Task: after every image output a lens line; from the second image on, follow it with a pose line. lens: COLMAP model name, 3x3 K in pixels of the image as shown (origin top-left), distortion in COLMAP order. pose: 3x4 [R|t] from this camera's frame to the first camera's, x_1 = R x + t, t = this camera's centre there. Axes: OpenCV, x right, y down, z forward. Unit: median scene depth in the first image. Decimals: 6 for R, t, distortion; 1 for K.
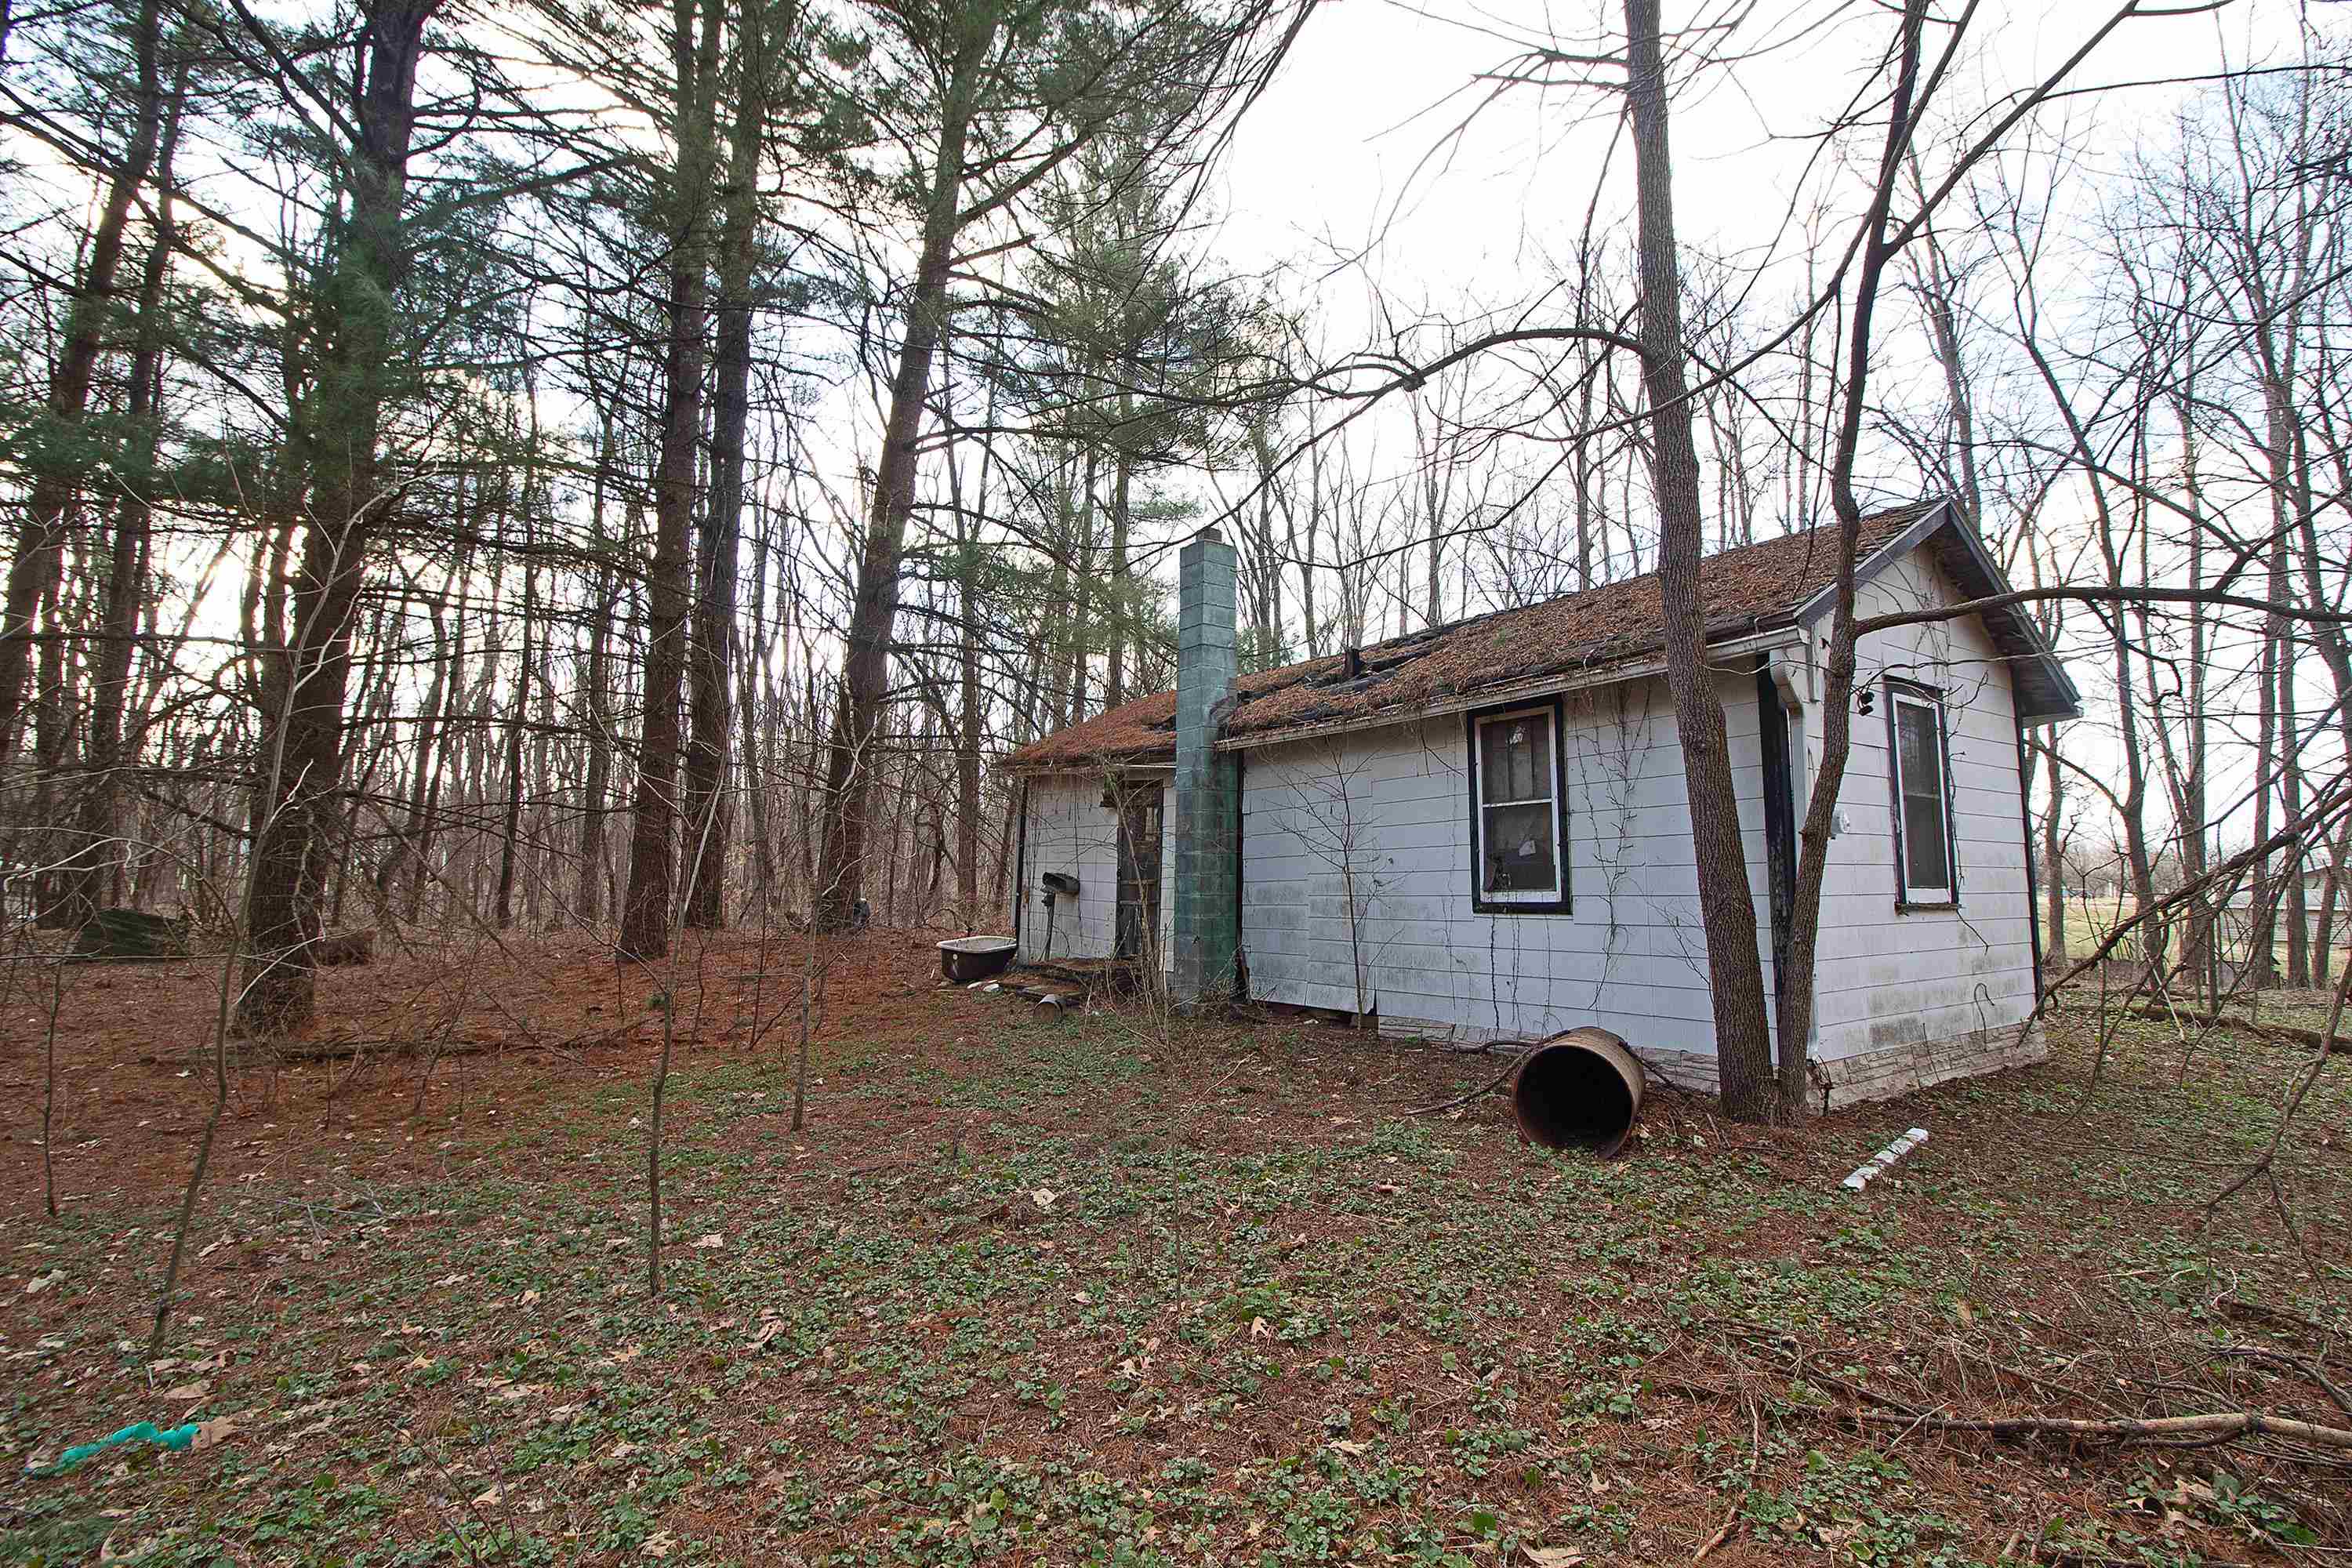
lens RADIAL K [[1057.6, 0, 1187.6], [0, 1057.6, 776.8], [0, 0, 1]] dist [-0.002015, -0.012350]
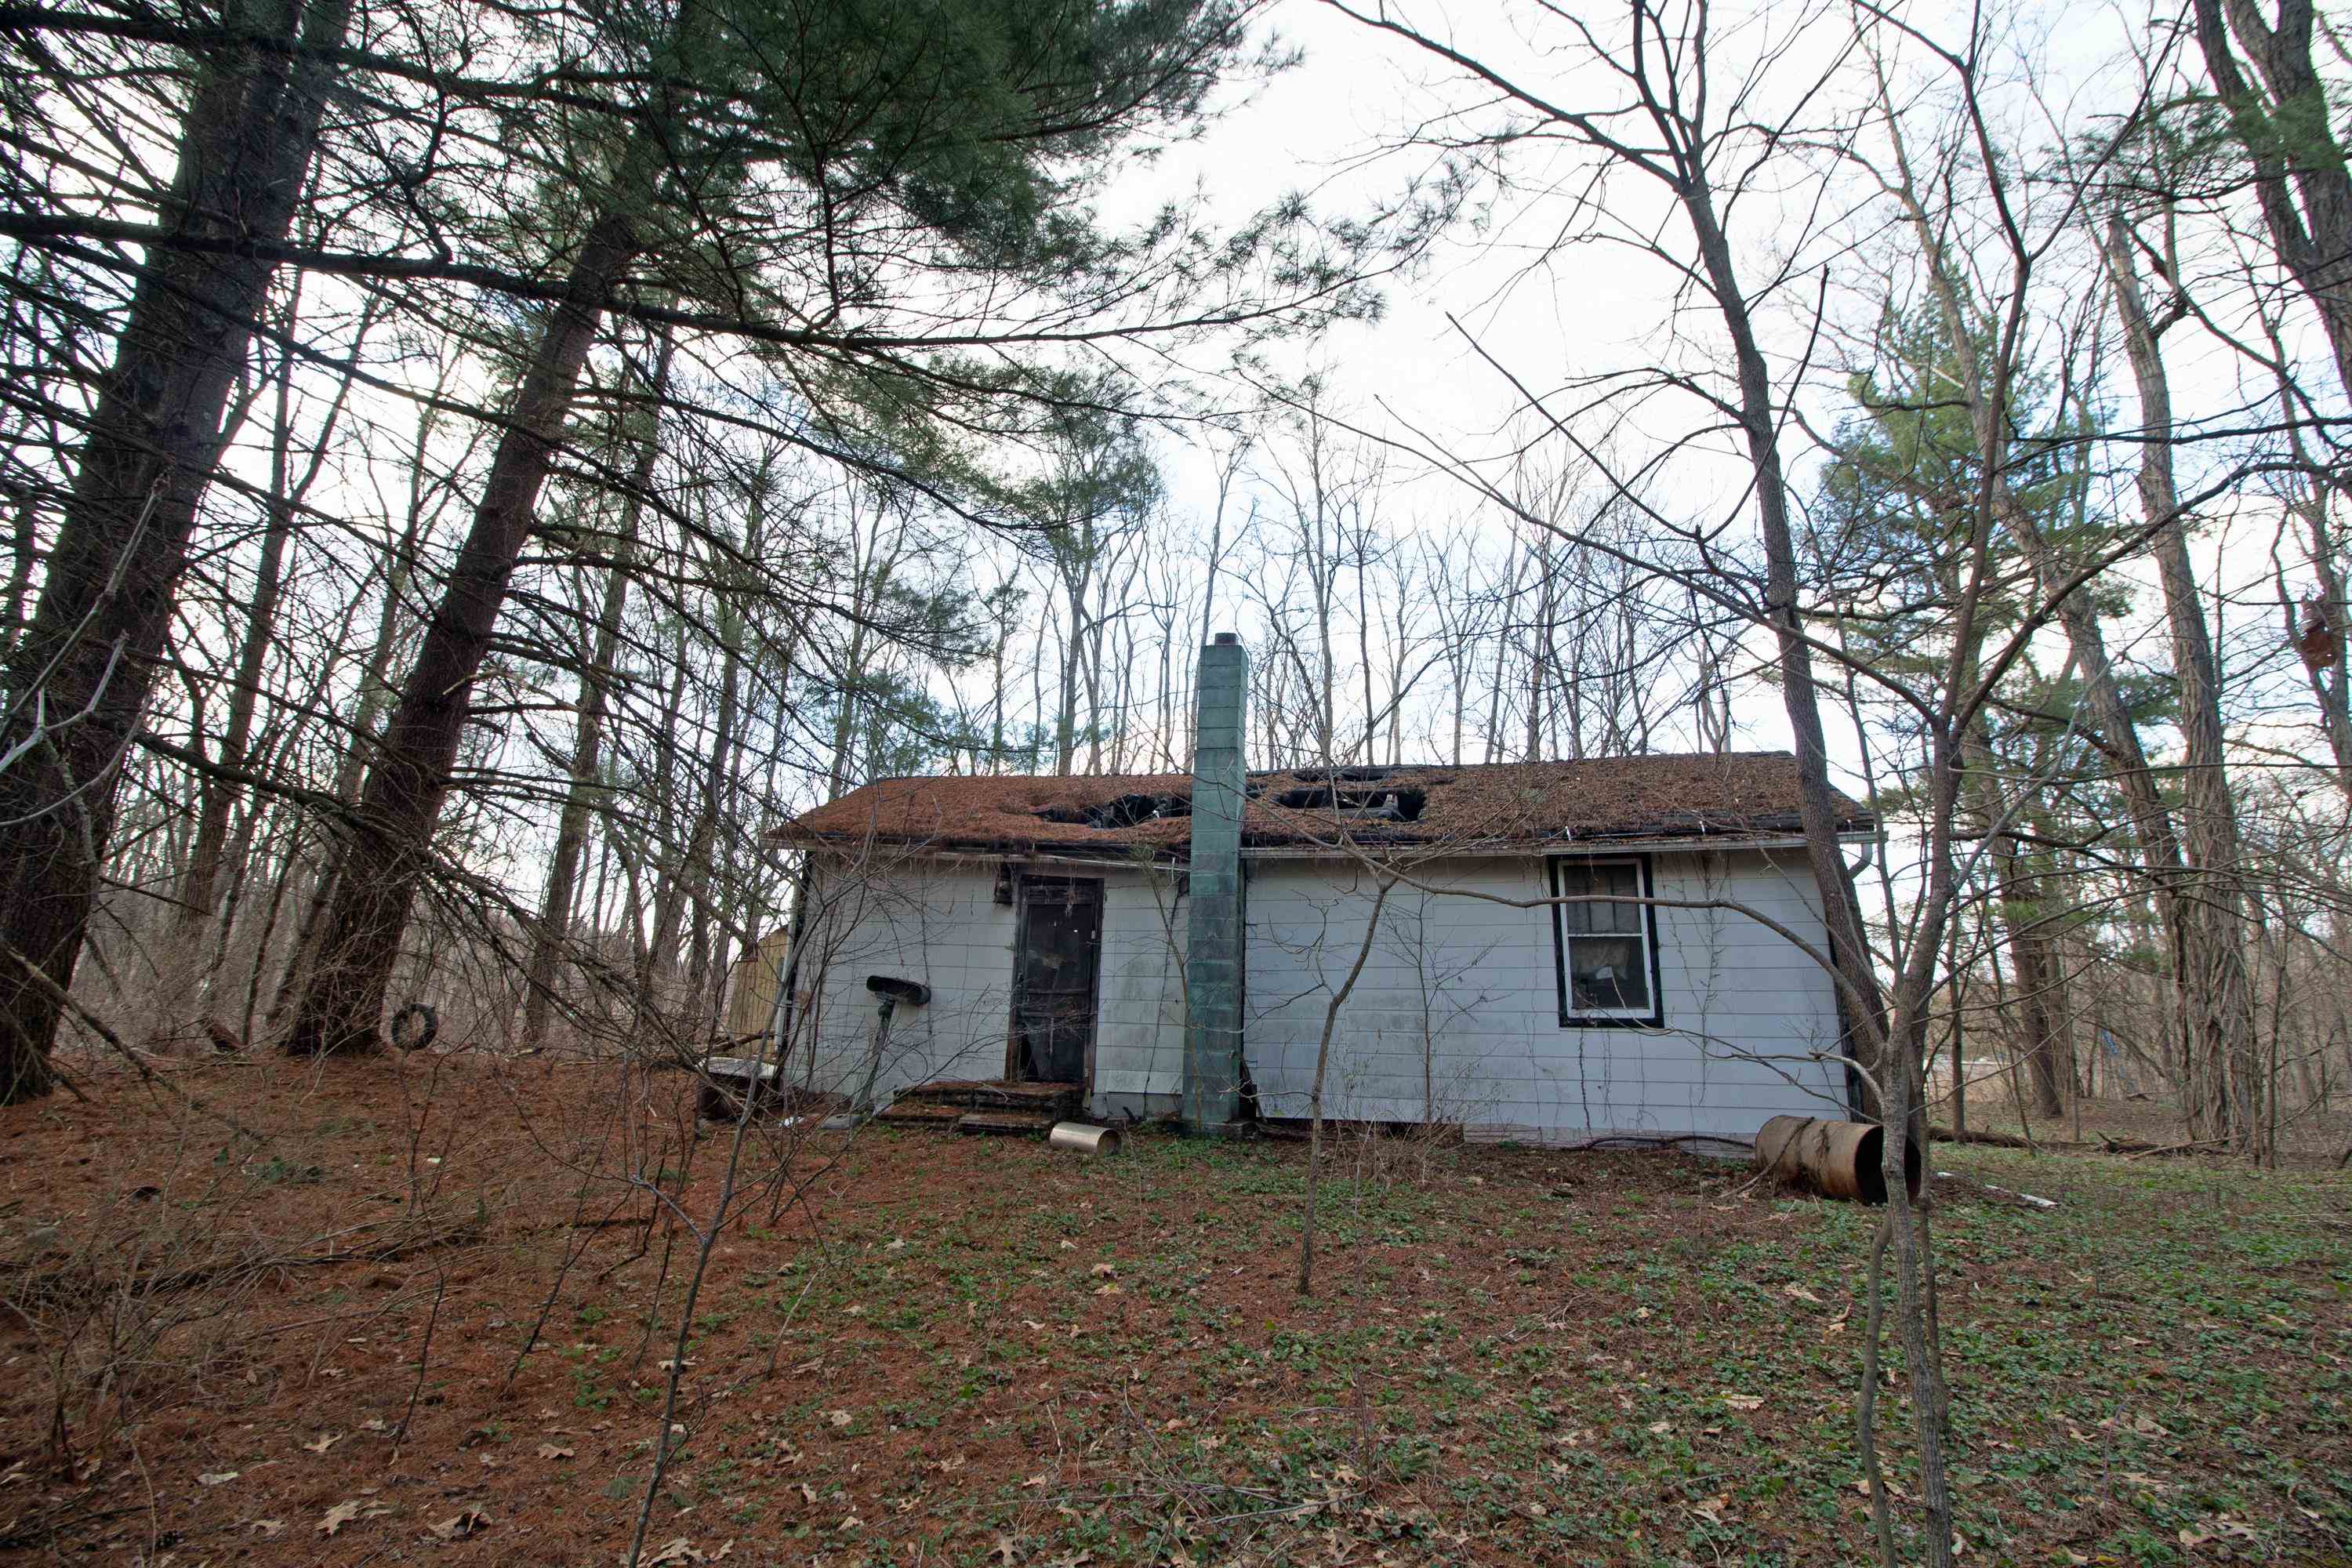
lens RADIAL K [[1057.6, 0, 1187.6], [0, 1057.6, 776.8], [0, 0, 1]] dist [-0.002015, -0.012350]
pose [[0.757839, 0.134558, 0.638416, -0.821305], [-0.078805, 0.990216, -0.115160, 0.021984], [-0.647665, 0.036962, 0.761028, 0.368092]]
